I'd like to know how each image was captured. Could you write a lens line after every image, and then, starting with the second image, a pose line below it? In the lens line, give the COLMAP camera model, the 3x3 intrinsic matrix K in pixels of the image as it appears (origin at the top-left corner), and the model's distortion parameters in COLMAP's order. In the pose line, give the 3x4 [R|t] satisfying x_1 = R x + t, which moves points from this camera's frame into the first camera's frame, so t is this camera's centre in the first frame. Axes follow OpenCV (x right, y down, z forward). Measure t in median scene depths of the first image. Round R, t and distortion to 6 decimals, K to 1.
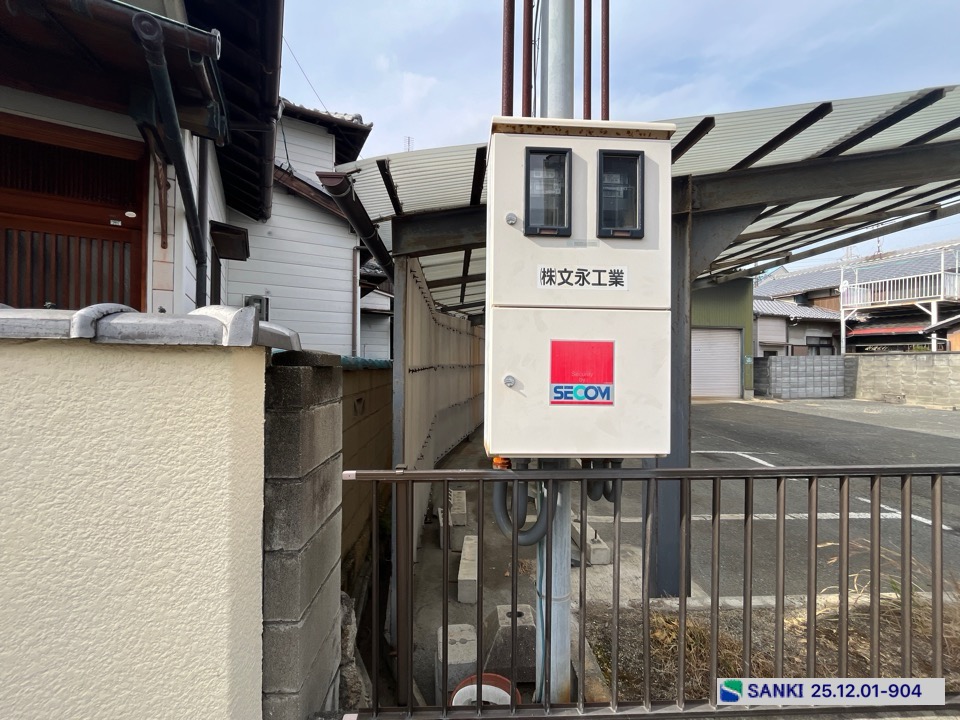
lens RADIAL K [[389.3, 0, 477.0], [0, 389.3, 360.9], [0, 0, 1]] dist [-0.003191, 0.000079]
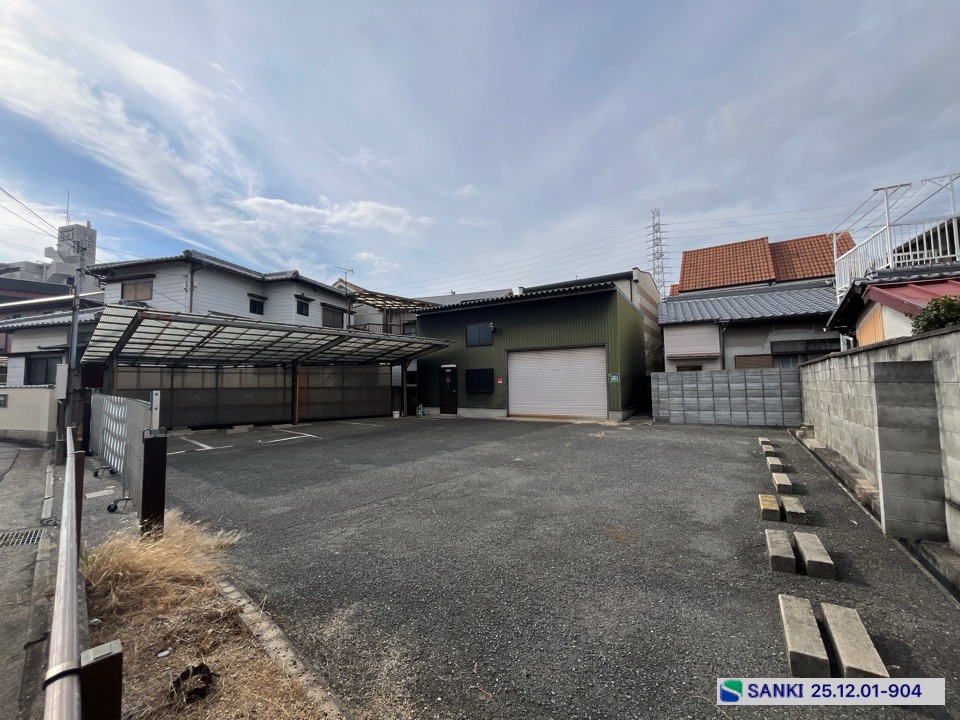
lens RADIAL K [[389.3, 0, 477.0], [0, 389.3, 360.9], [0, 0, 1]] dist [-0.003191, 0.000079]
pose [[0.706818, -0.057174, -0.705081, 1.121477], [0.019328, 0.997917, -0.061544, 0.007238], [0.707131, 0.029873, 0.706451, 0.118856]]
